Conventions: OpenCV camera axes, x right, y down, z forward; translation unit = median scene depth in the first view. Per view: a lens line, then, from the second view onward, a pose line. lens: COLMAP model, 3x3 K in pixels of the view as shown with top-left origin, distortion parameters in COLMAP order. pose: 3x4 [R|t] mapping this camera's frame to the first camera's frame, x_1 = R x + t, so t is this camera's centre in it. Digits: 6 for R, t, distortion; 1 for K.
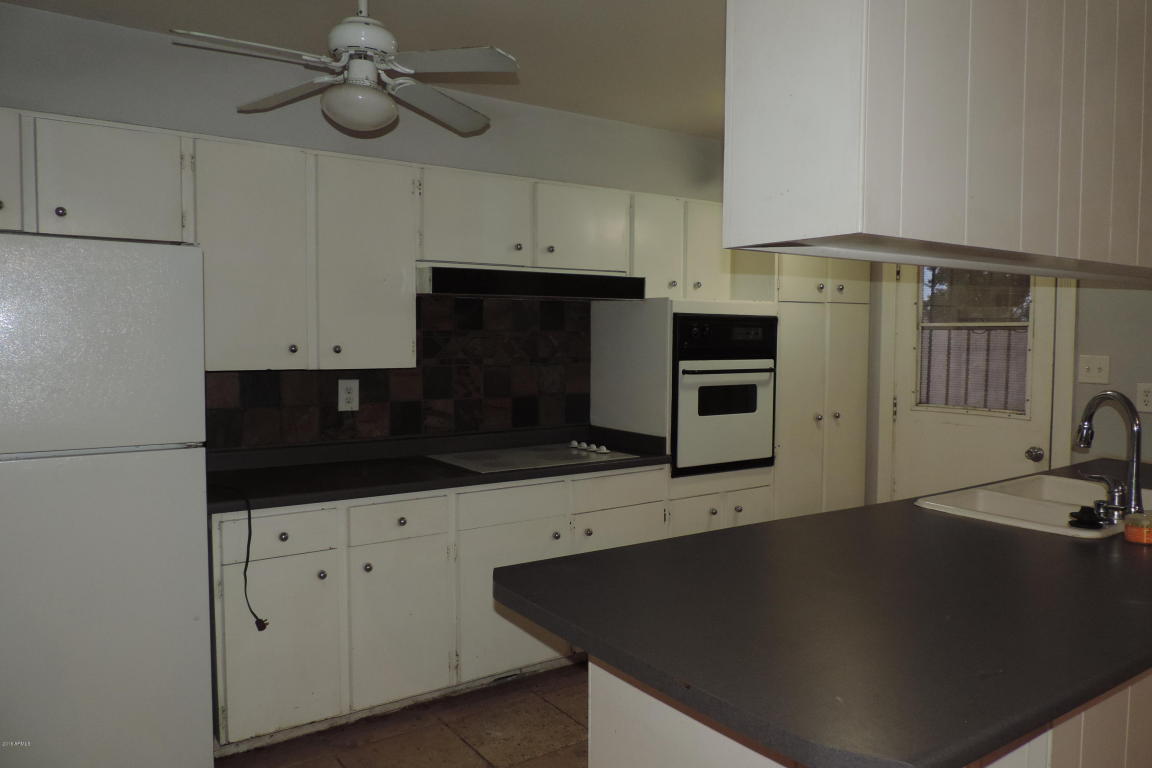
lens RADIAL K [[827.9, 0, 581.7], [0, 827.9, 382.9], [0, 0, 1]] dist [-0.009026, 0.000454]
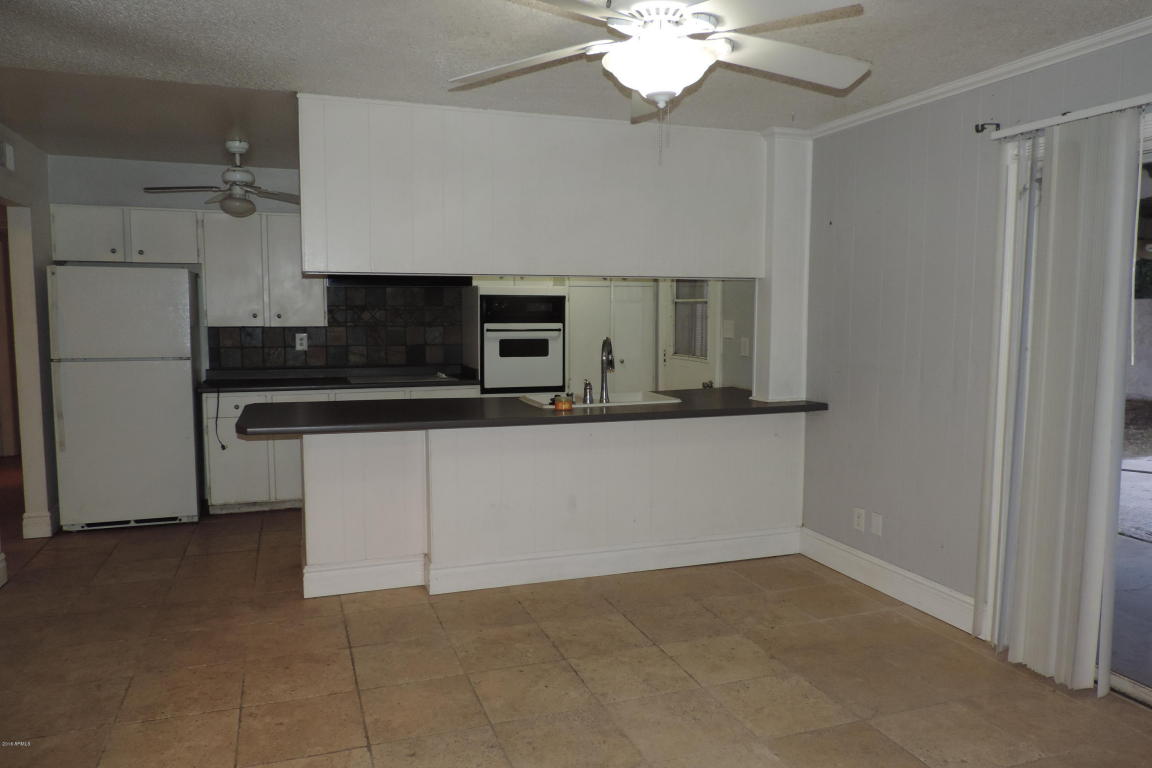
lens RADIAL K [[827.9, 0, 581.7], [0, 827.9, 382.9], [0, 0, 1]] dist [-0.009026, 0.000454]
pose [[0.964054, 0.020672, -0.264900, 0.735575], [-0.012405, 0.999384, 0.032843, 0.034965], [0.265415, -0.028377, 0.963717, -0.548103]]
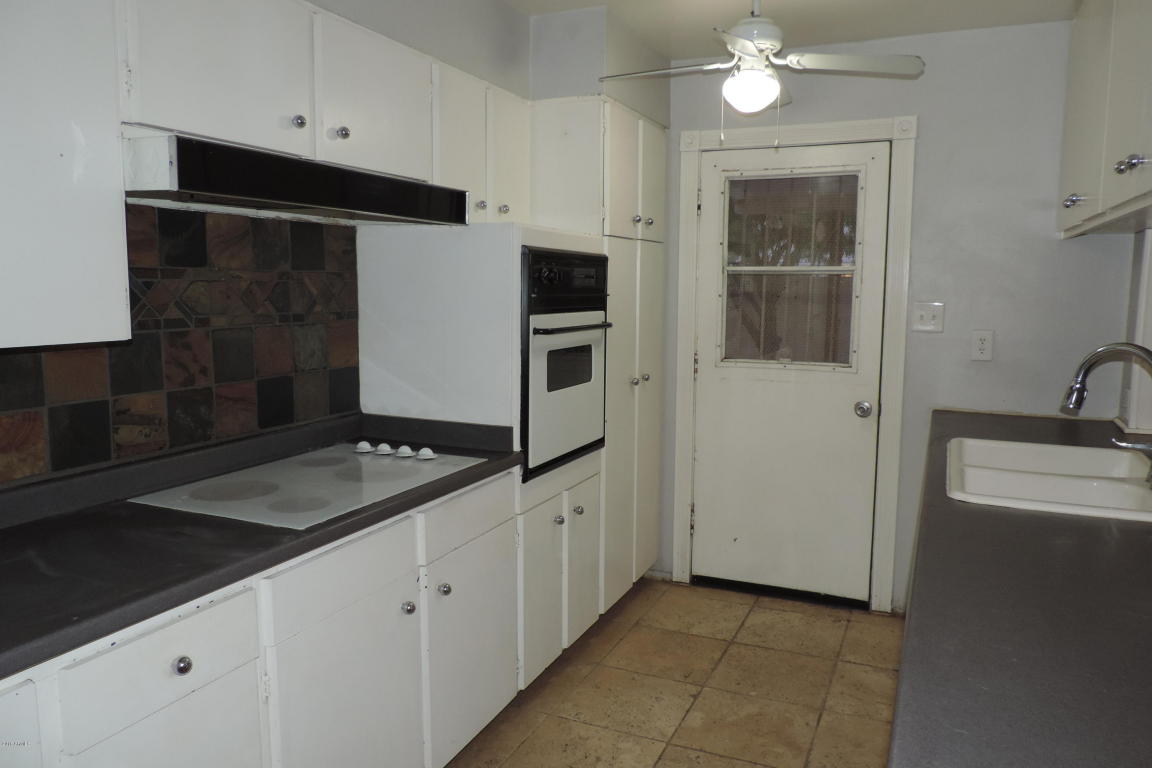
lens RADIAL K [[827.9, 0, 581.7], [0, 827.9, 382.9], [0, 0, 1]] dist [-0.009026, 0.000454]
pose [[0.855326, -0.059280, 0.514687, -0.199458], [0.027421, 0.997220, 0.069288, -0.016673], [-0.517363, -0.045150, 0.854574, 0.375381]]
